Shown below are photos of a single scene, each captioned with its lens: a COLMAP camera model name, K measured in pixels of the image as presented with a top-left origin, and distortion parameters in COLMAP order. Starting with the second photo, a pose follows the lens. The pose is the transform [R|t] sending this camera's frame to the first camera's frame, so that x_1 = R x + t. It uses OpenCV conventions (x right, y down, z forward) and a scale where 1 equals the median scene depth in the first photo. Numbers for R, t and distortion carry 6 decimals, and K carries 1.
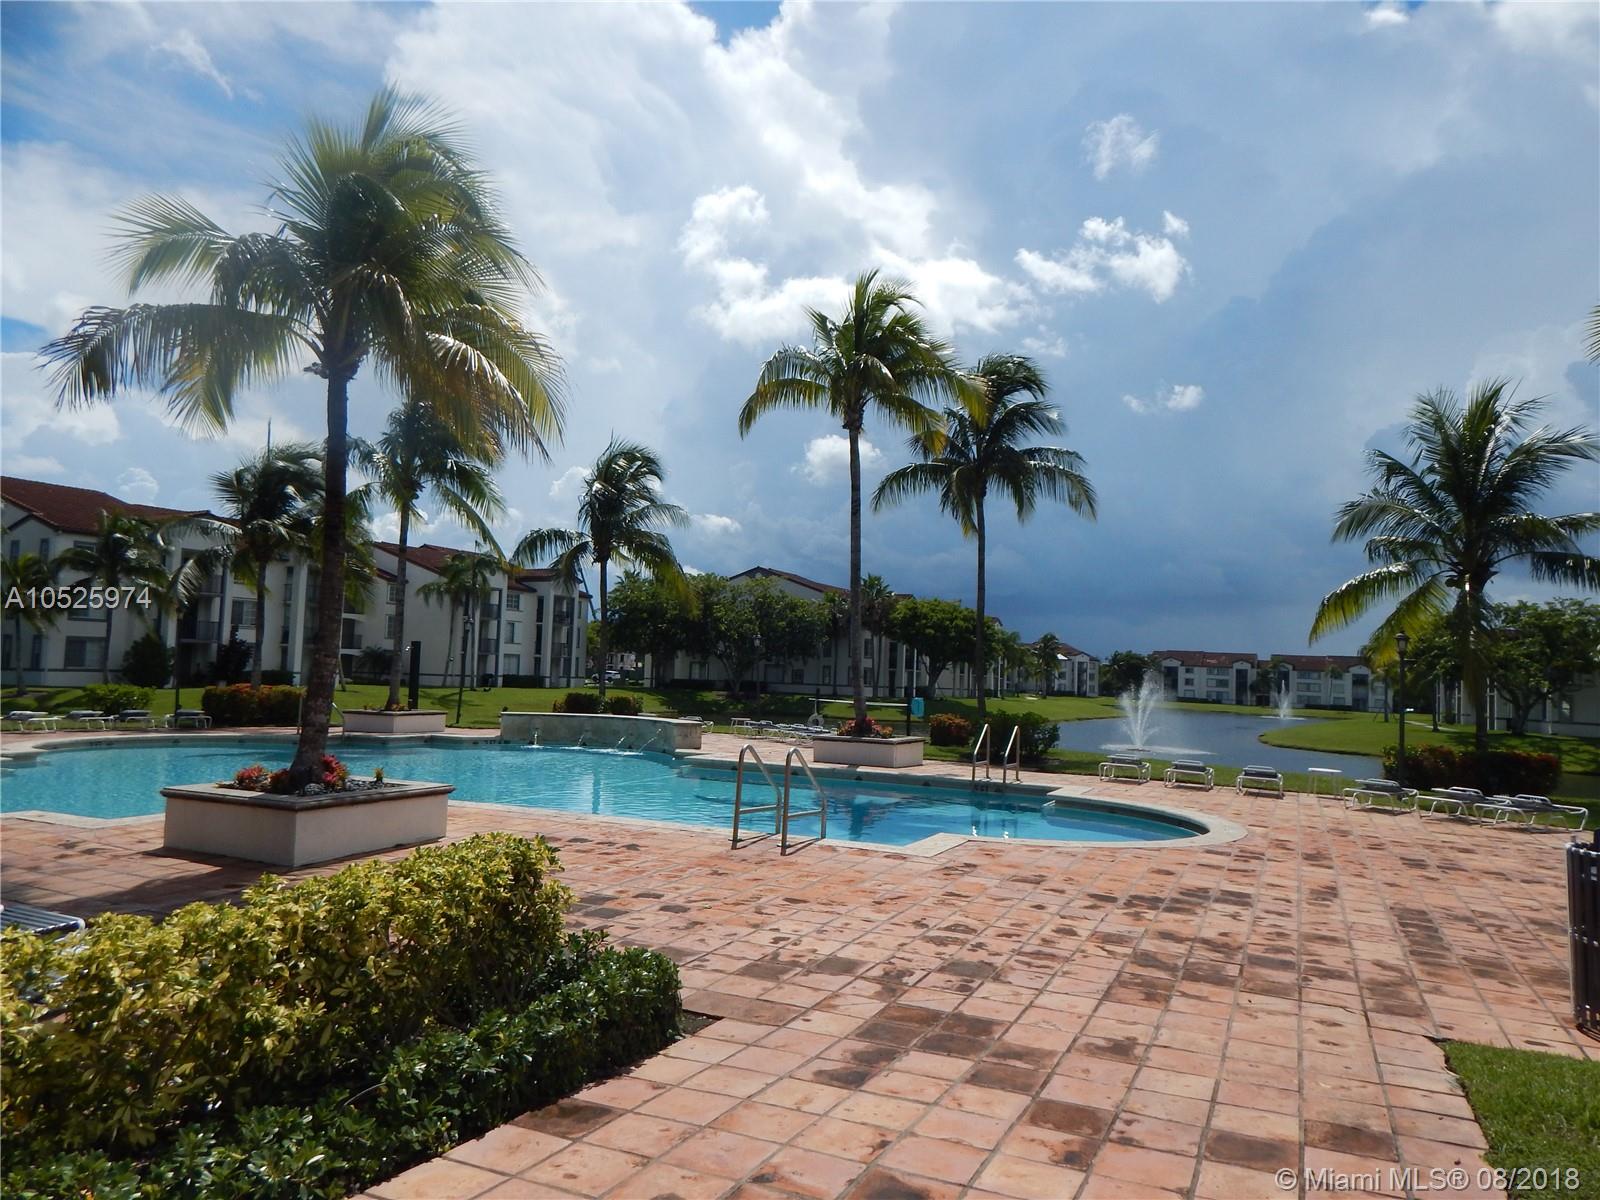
lens RADIAL K [[1040.5, 0, 805.4], [0, 1040.5, 576.3], [0, 0, 1]] dist [-0.000393, -0.003110]
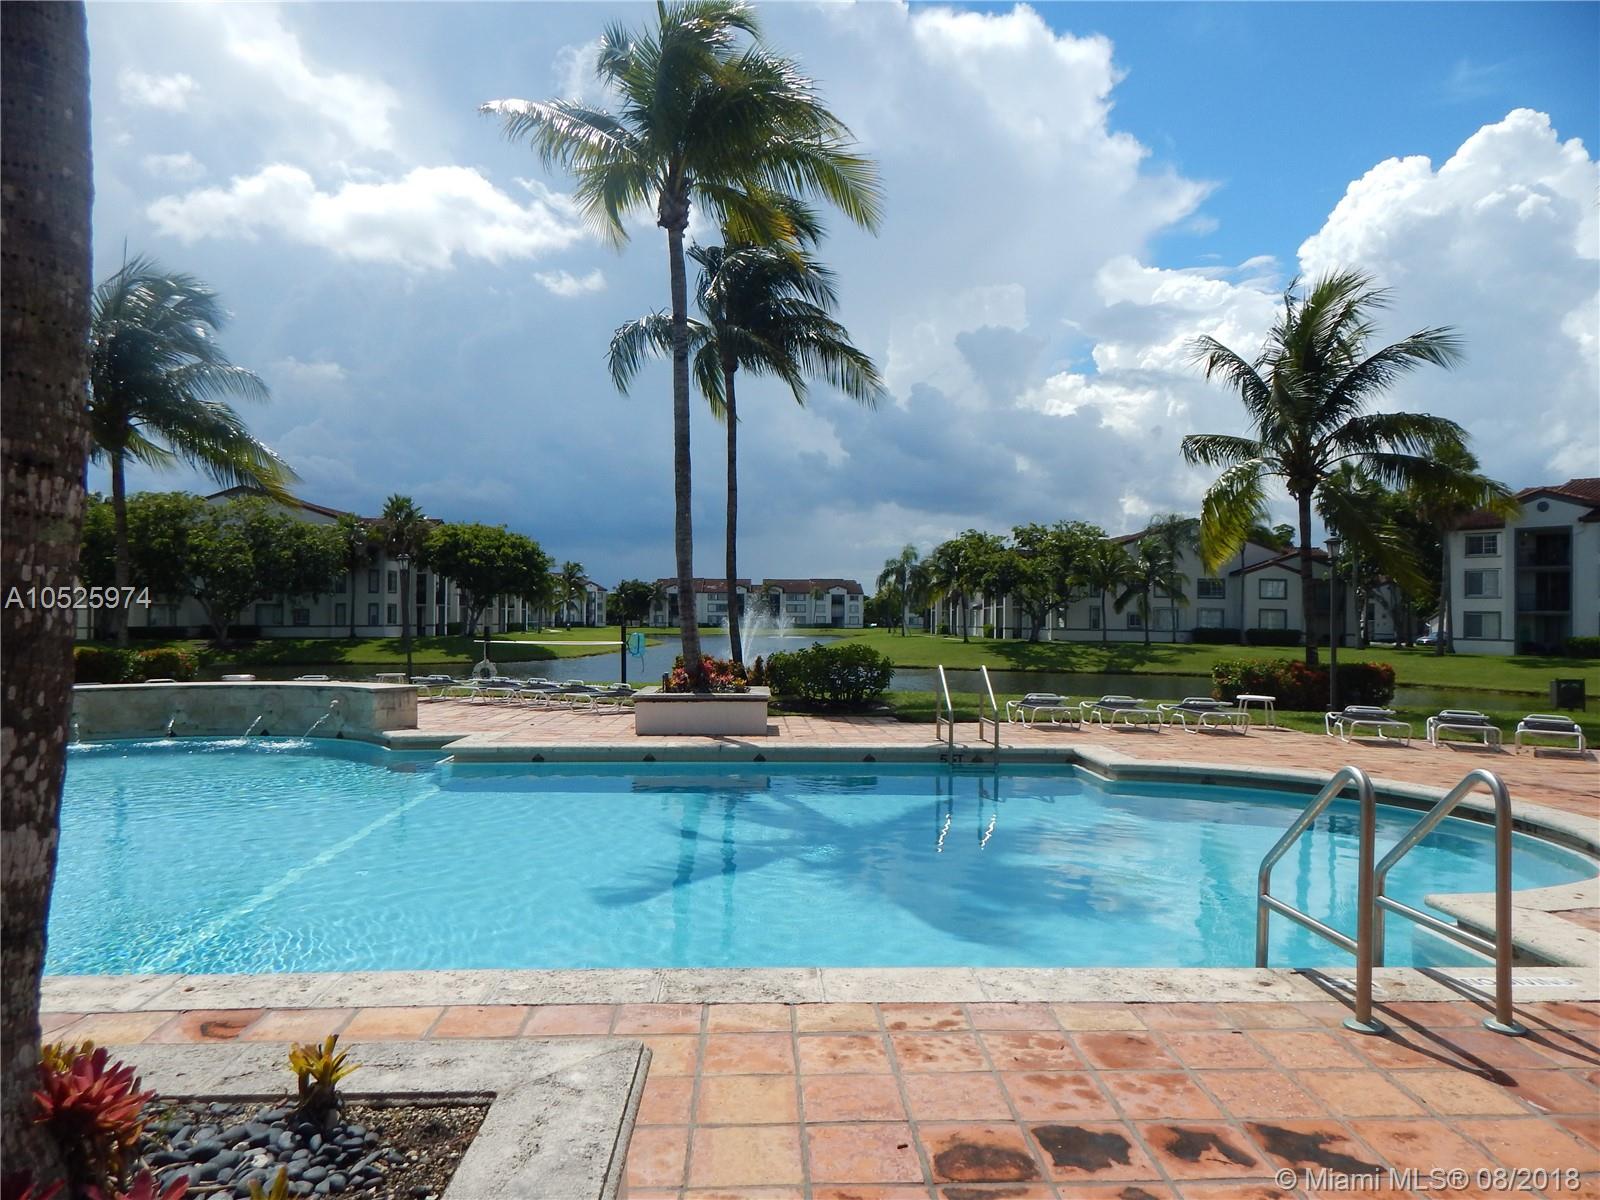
lens RADIAL K [[1040.5, 0, 805.4], [0, 1040.5, 576.3], [0, 0, 1]] dist [-0.000393, -0.003110]
pose [[0.883873, -0.024552, 0.467083, -0.040317], [-0.005956, 0.997950, 0.063728, 0.007704], [-0.467690, -0.059109, 0.881914, 0.076121]]
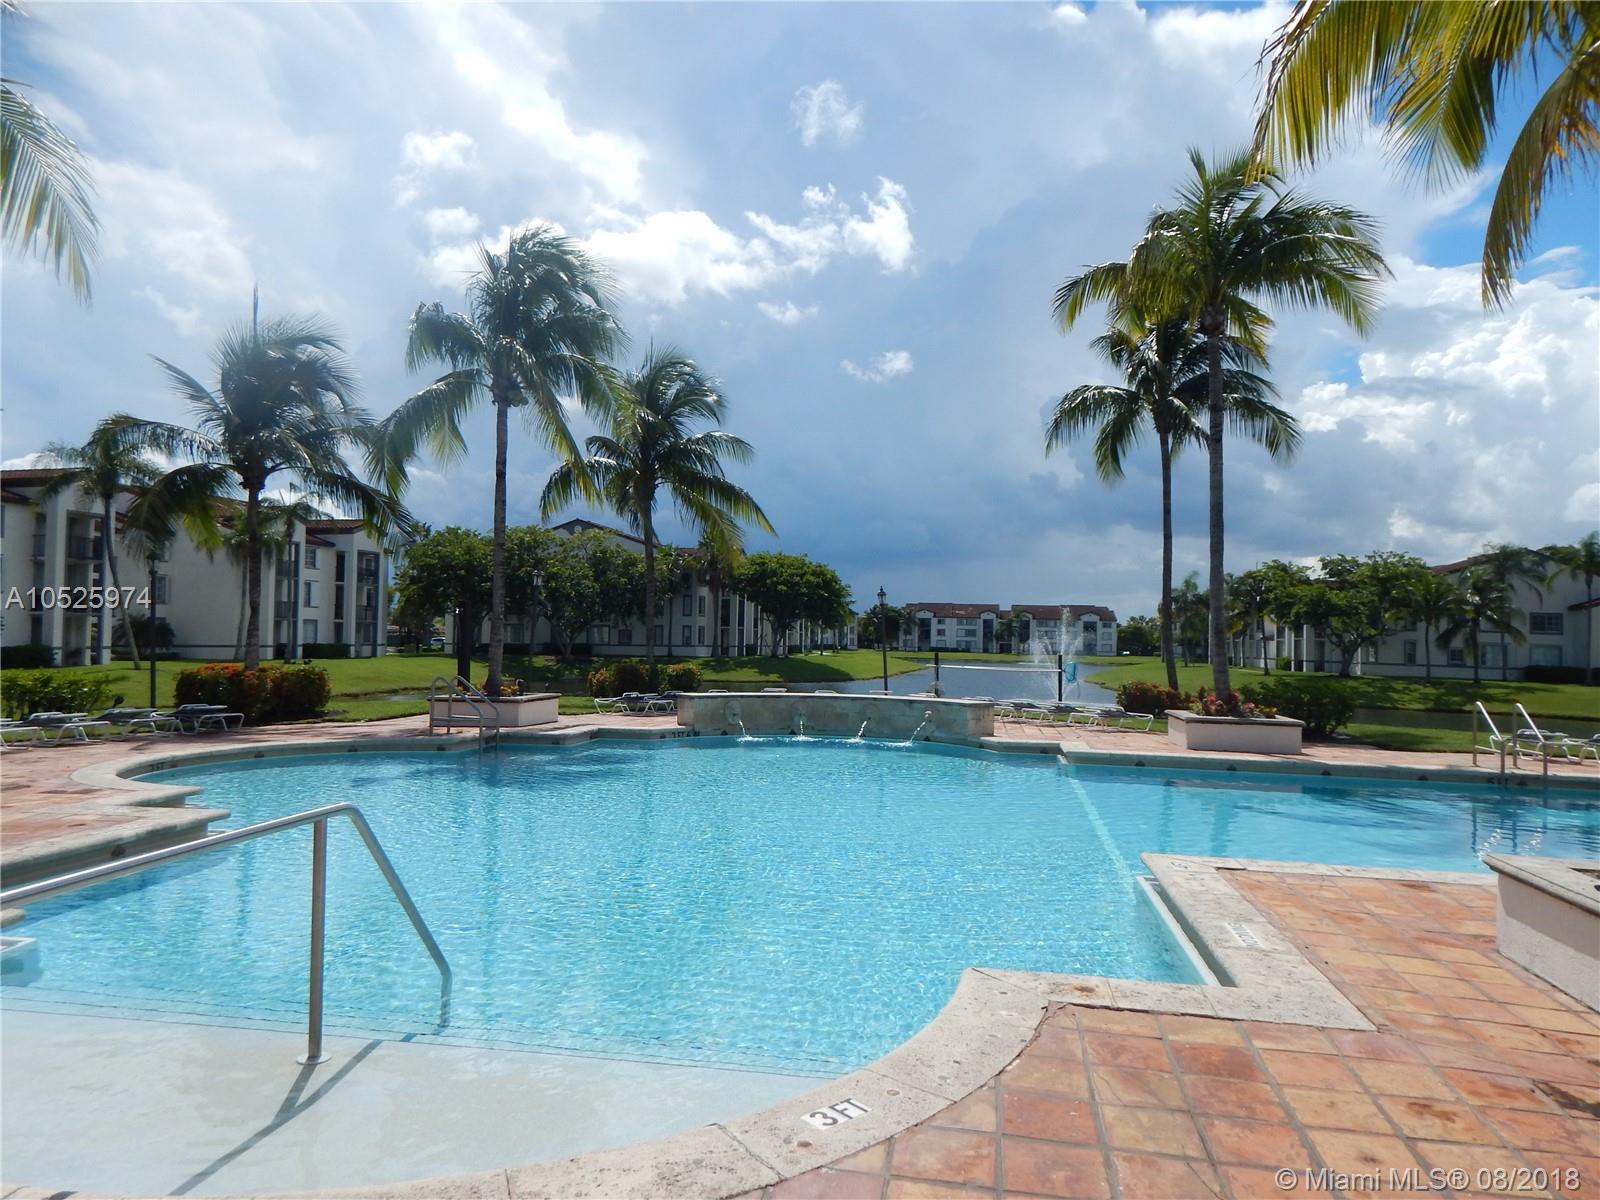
lens RADIAL K [[1042.5, 0, 810.0], [0, 1042.5, 576.1], [0, 0, 1]] dist [0.000270, -0.009558]
pose [[0.963135, -0.008978, 0.268868, -0.101213], [-0.002392, 0.999118, 0.041931, 0.002227], [-0.269007, -0.041028, 0.962264, 0.060939]]
